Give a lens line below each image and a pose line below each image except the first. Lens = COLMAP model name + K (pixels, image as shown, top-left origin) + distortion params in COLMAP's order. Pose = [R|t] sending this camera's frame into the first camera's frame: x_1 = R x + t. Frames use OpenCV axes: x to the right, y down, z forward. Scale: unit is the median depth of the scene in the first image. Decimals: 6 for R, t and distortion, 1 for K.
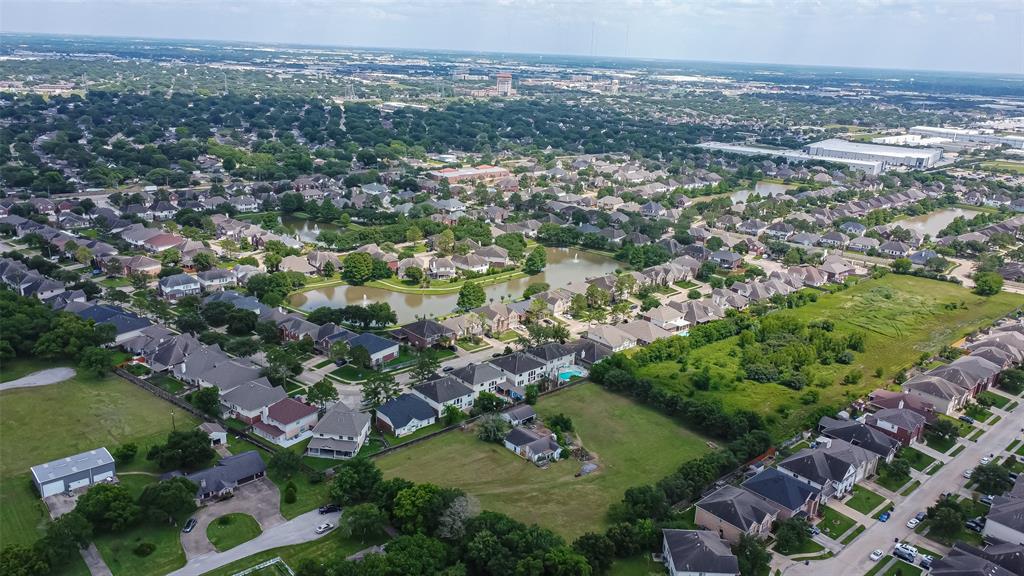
lens RADIAL K [[765.2, 0, 502.7], [0, 765.2, 286.5], [0, 0, 1]] dist [0.002618, 0.002509]
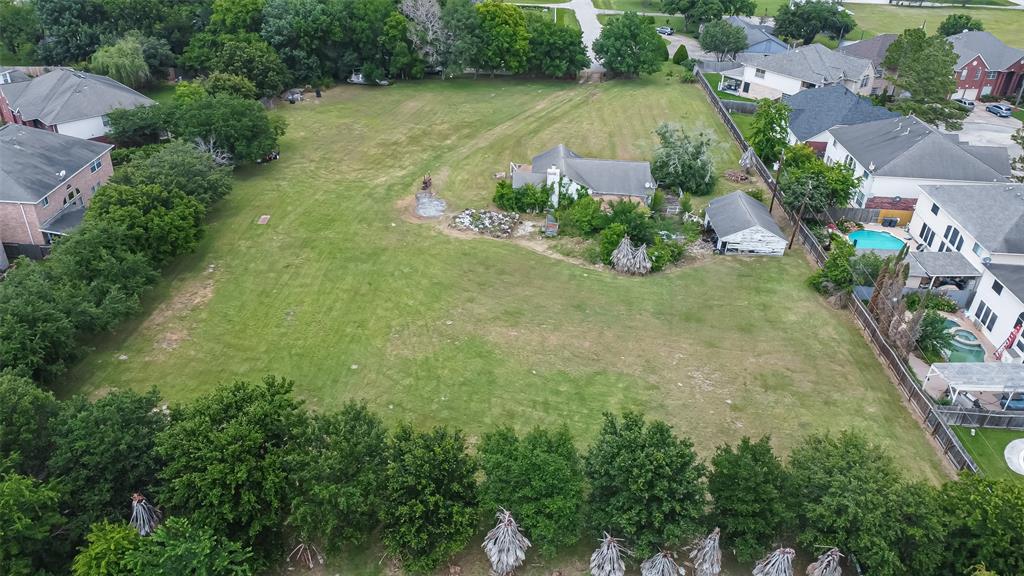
lens RADIAL K [[765.2, 0, 496.2], [0, 765.2, 285.8], [0, 0, 1]] dist [0.002618, 0.002509]
pose [[-0.687871, 0.309361, -0.656605, 0.307989], [-0.282350, 0.719323, 0.634706, 0.004381], [0.668664, 0.621988, -0.407454, 1.028103]]
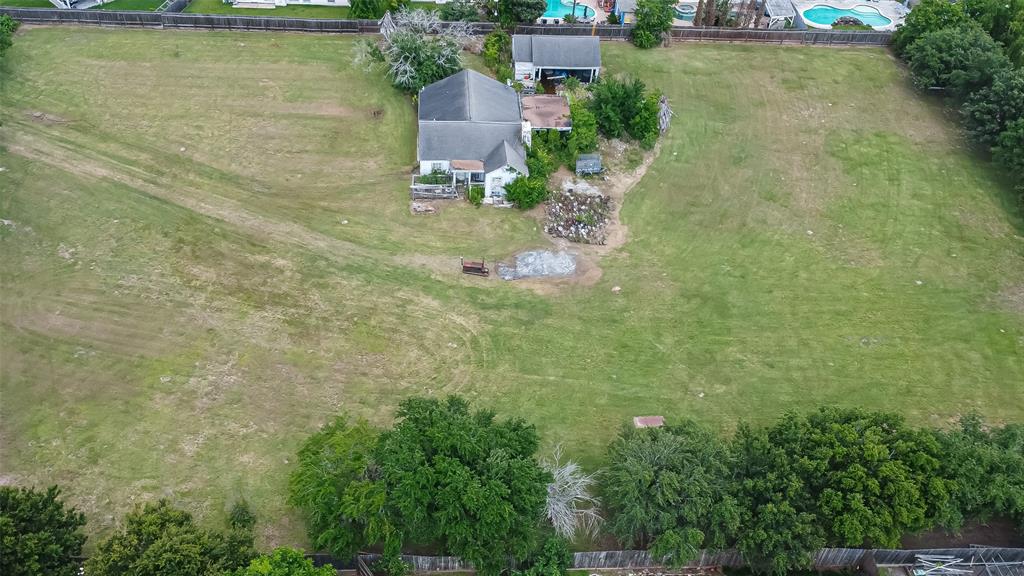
lens RADIAL K [[866.5, 0, 500.6], [0, 866.5, 326.3], [0, 0, 1]] dist [0.005617, -0.003940]
pose [[0.777411, 0.432322, -0.456869, 0.221314], [-0.202042, 0.859495, 0.469519, 0.090332], [0.595660, -0.272703, 0.755528, 0.624829]]
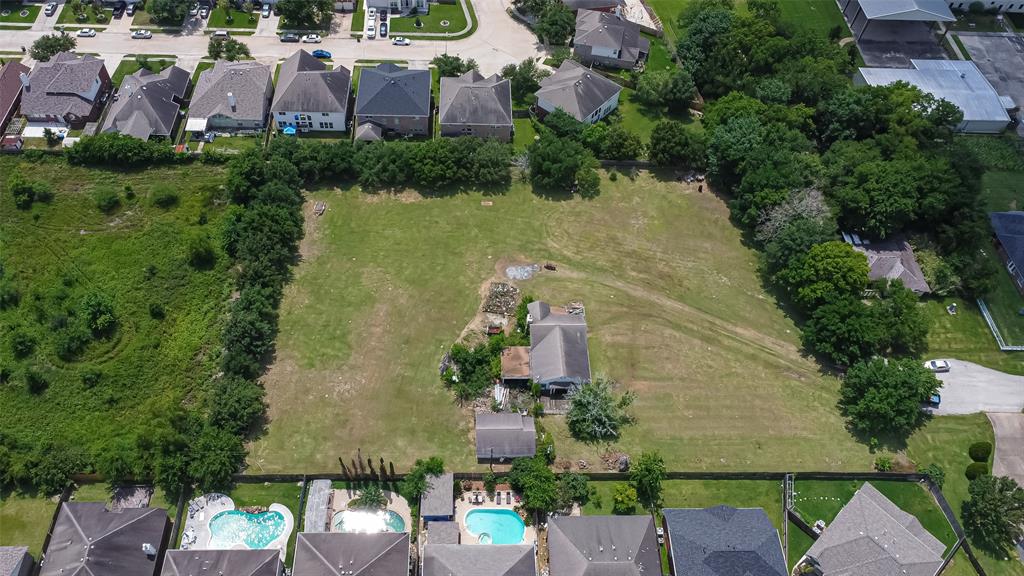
lens RADIAL K [[765.2, 0, 503.0], [0, 765.2, 281.2], [0, 0, 1]] dist [0.002618, 0.002509]
pose [[-0.762740, -0.557711, 0.327394, -0.081187], [0.118728, 0.376884, 0.918620, -0.309843], [-0.635714, 0.739538, -0.221249, 0.985794]]
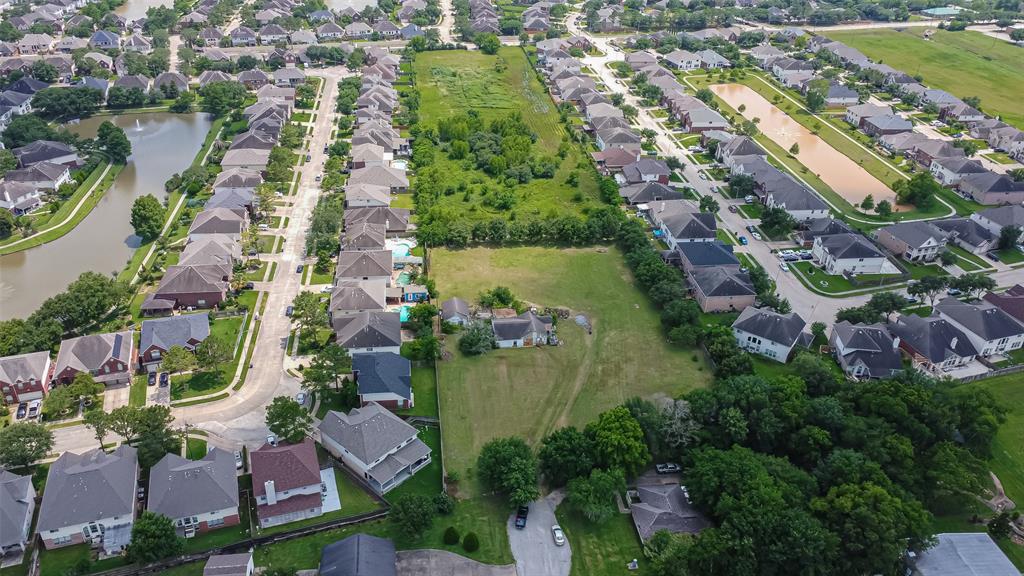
lens RADIAL K [[765.2, 0, 501.9], [0, 765.2, 286.2], [0, 0, 1]] dist [0.002618, 0.002509]
pose [[0.564964, -0.436402, 0.700263, -0.502756], [0.236063, 0.898699, 0.369613, -0.150267], [-0.790626, -0.043512, 0.610751, 0.423673]]
